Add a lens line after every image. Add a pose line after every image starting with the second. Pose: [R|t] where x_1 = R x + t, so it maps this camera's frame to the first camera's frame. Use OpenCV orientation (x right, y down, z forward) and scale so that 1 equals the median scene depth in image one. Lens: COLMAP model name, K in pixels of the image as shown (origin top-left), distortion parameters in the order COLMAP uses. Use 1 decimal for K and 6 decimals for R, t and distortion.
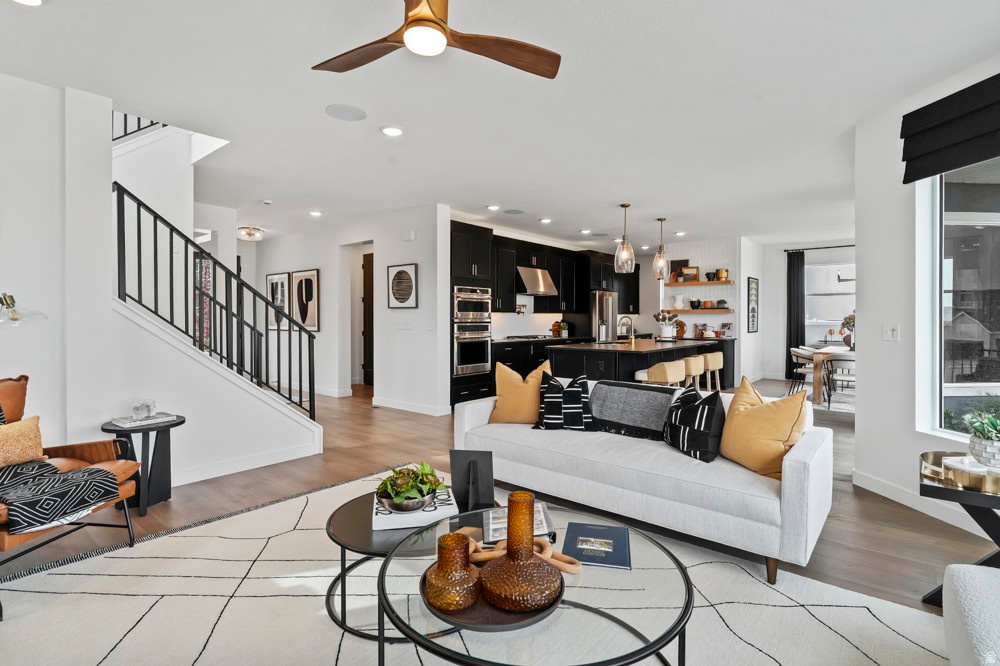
lens RADIAL K [[492.2, 0, 484.6], [0, 492.2, 320.5], [0, 0, 1]] dist [-0.005979, 0.002012]
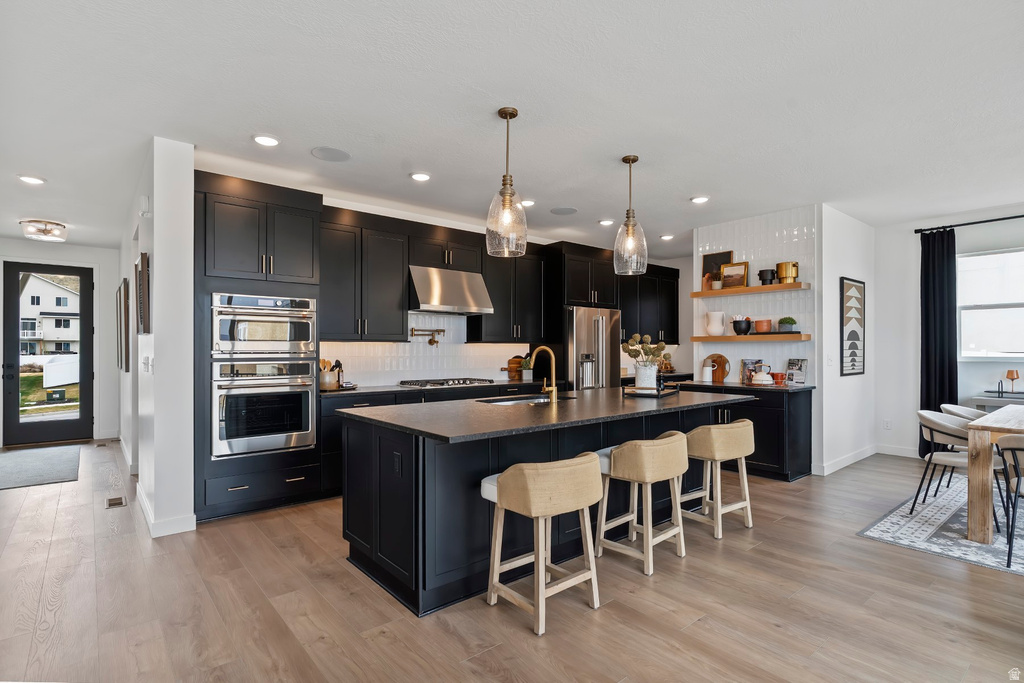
lens RADIAL K [[504.1, 0, 510.2], [0, 504.1, 347.4], [0, 0, 1]] dist [-0.005979, 0.002012]
pose [[0.985739, -0.003437, -0.168244, 0.260204], [0.001891, 0.999955, -0.009345, -0.003117], [0.168269, 0.008894, 0.985701, 0.370079]]
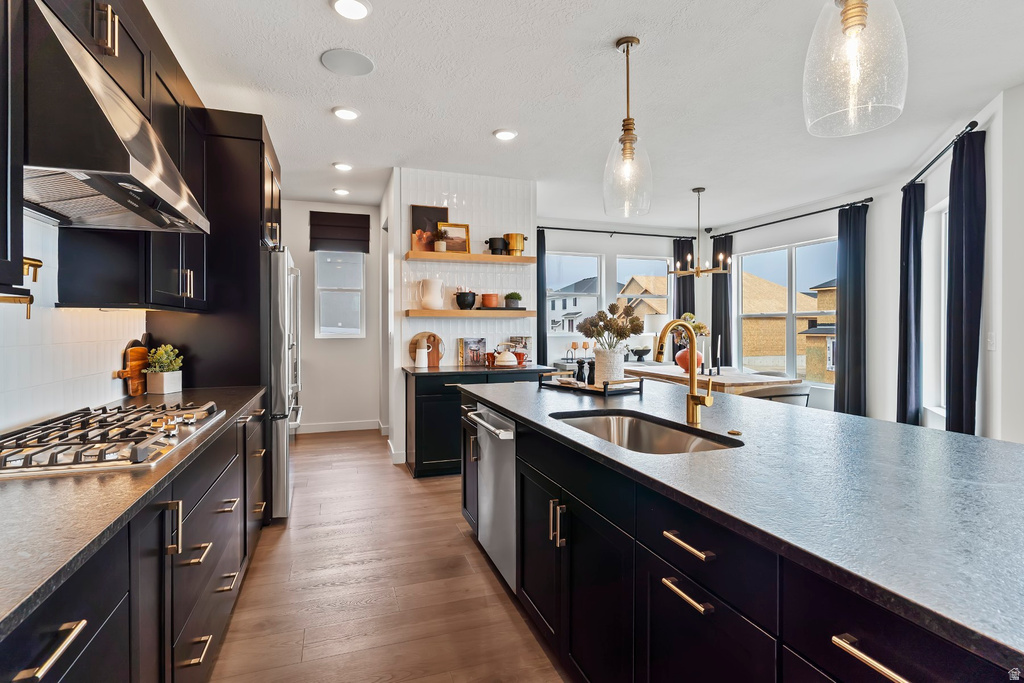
lens RADIAL K [[504.1, 0, 506.7], [0, 504.1, 326.1], [0, 0, 1]] dist [-0.005979, 0.002012]
pose [[0.503334, -0.005553, 0.864074, 0.010402], [0.006991, 0.999973, 0.002354, -0.007156], [-0.864064, 0.004856, 0.503359, 0.714519]]
